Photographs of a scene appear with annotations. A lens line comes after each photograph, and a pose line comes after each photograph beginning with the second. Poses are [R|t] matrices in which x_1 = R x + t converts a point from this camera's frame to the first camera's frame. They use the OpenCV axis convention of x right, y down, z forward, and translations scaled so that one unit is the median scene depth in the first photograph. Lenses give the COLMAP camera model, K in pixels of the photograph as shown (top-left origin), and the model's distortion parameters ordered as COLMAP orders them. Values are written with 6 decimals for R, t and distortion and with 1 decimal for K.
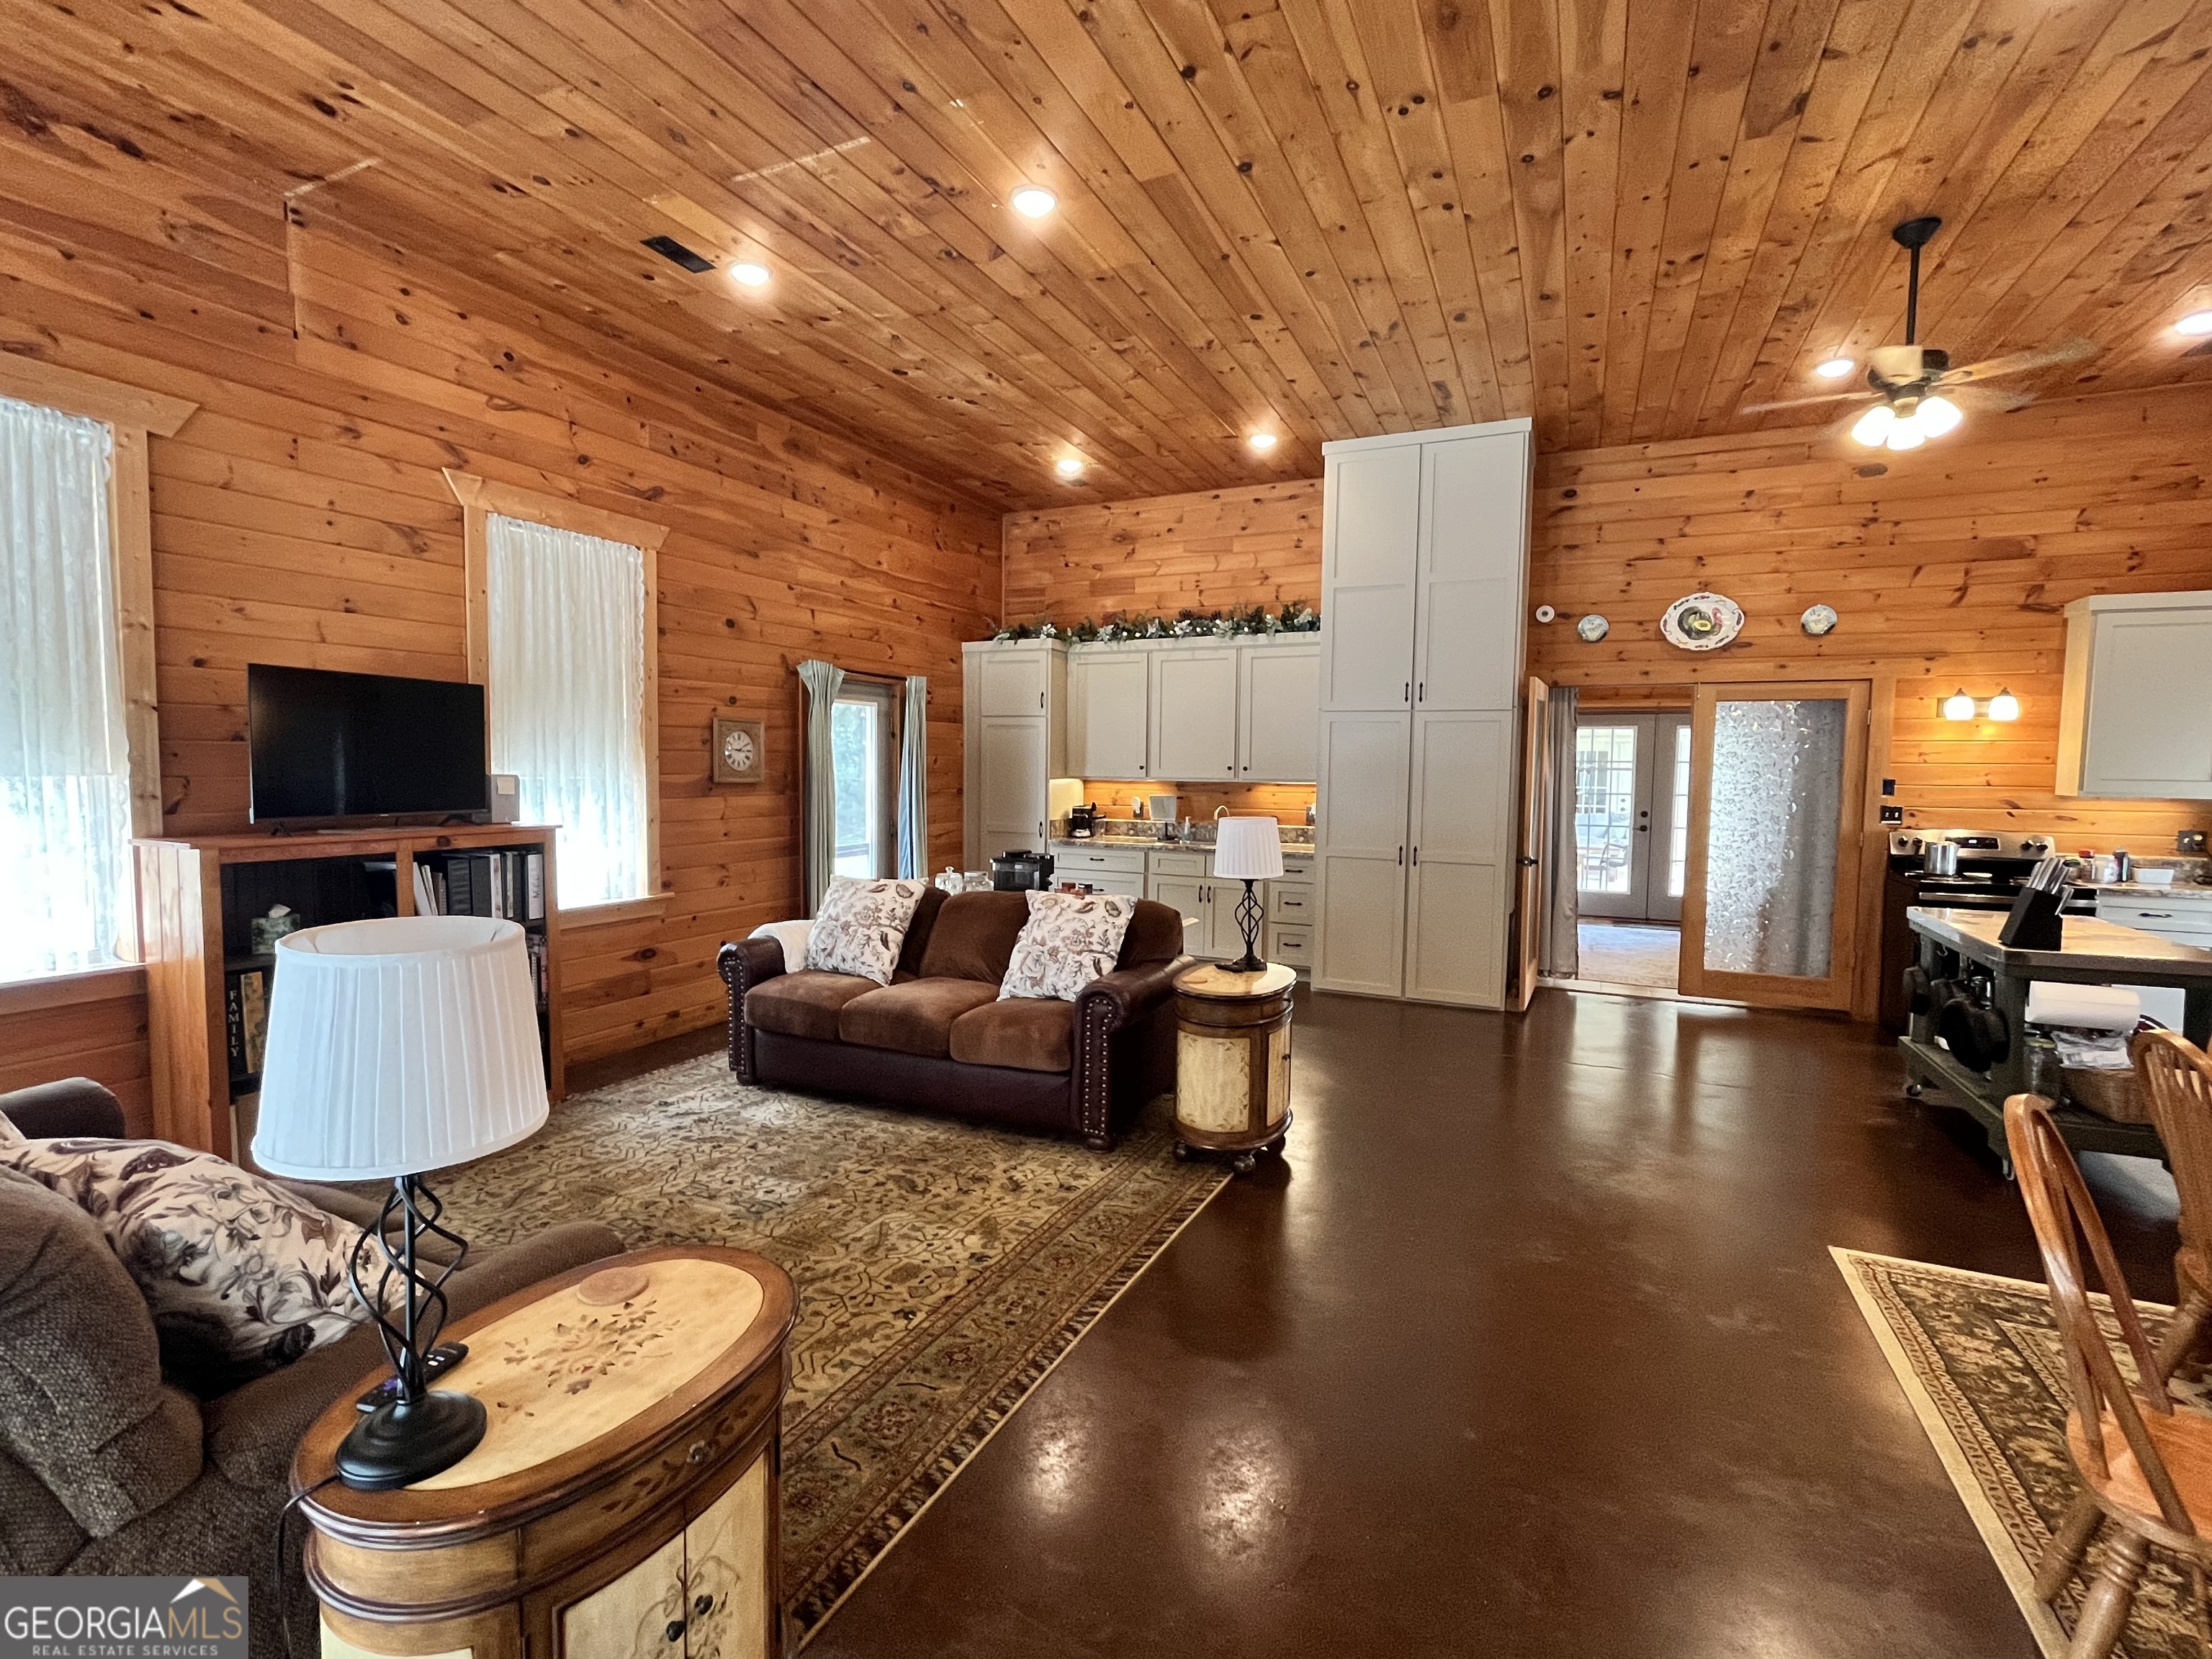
lens RADIAL K [[1007.2, 0, 1106.0], [0, 1007.2, 829.5], [0, 0, 1]] dist [-0.003525, 0.000584]
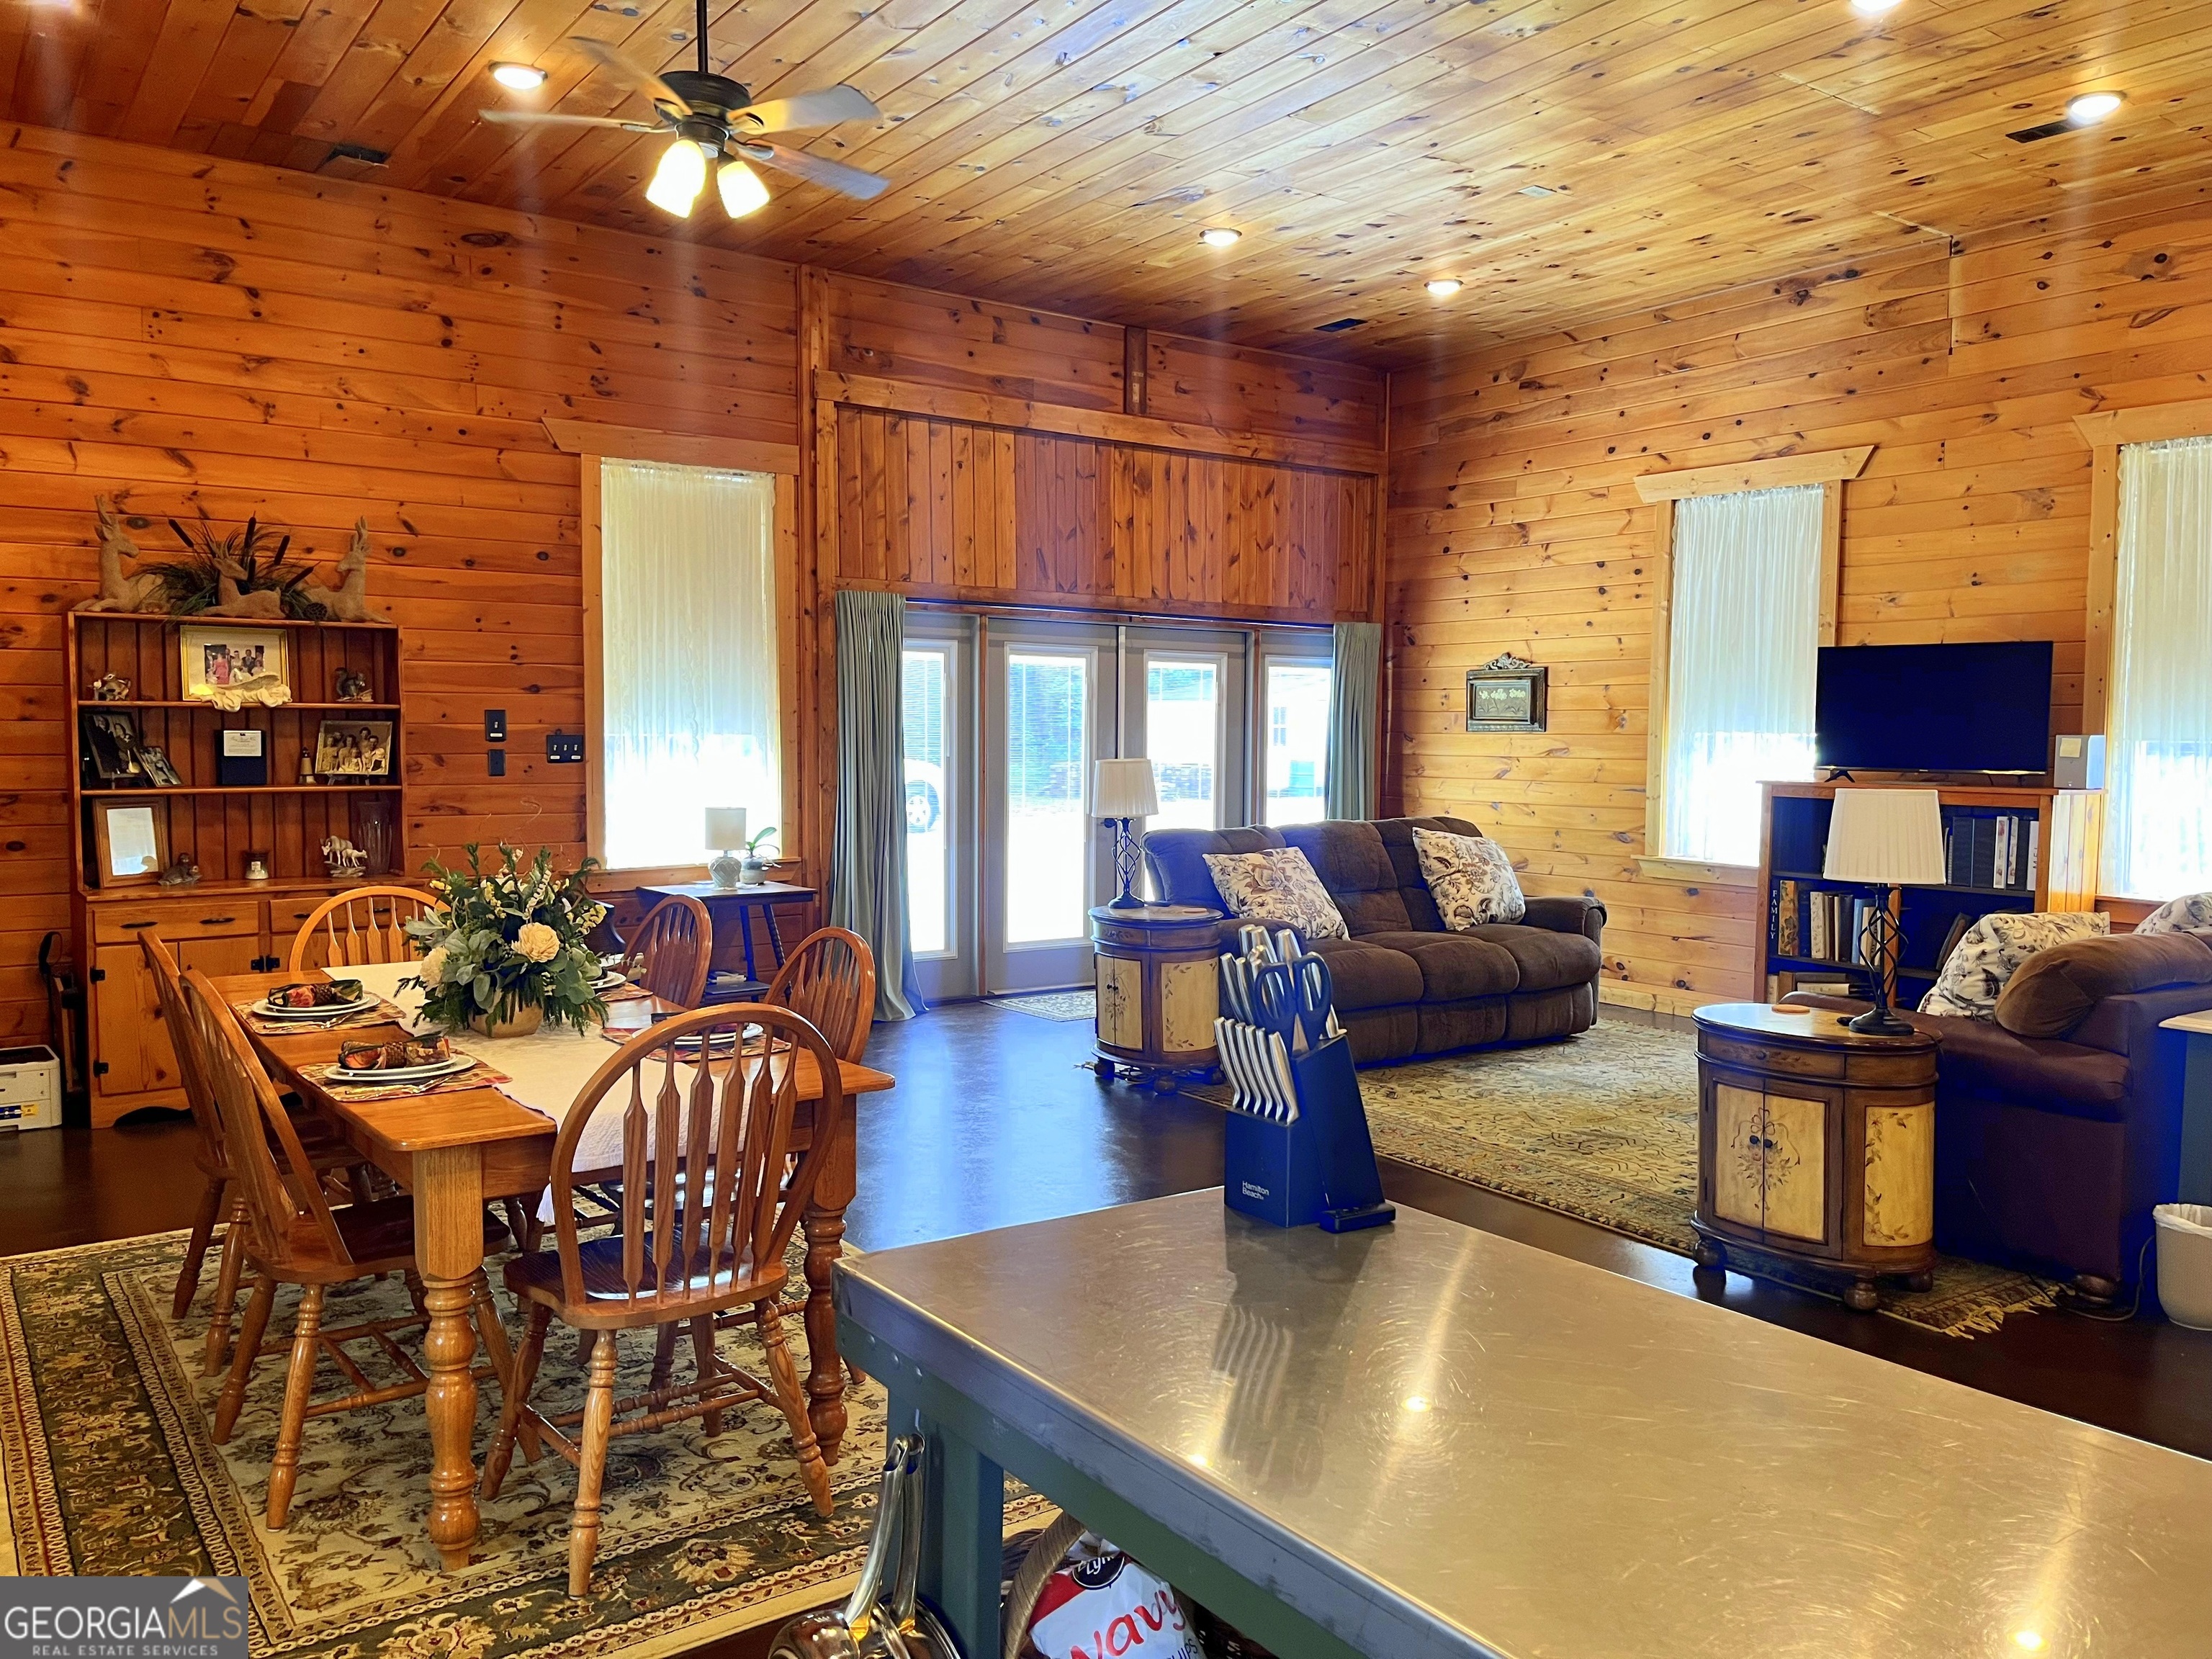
lens RADIAL K [[1696.3, 0, 1106.0], [0, 1696.3, 829.5], [0, 0, 1]] dist [0.056162, -0.007054]
pose [[-0.454478, 0.039379, -0.889887, 1.294289], [-0.068069, 0.994566, 0.078775, -0.034607], [0.888153, 0.096375, -0.449328, 0.990091]]
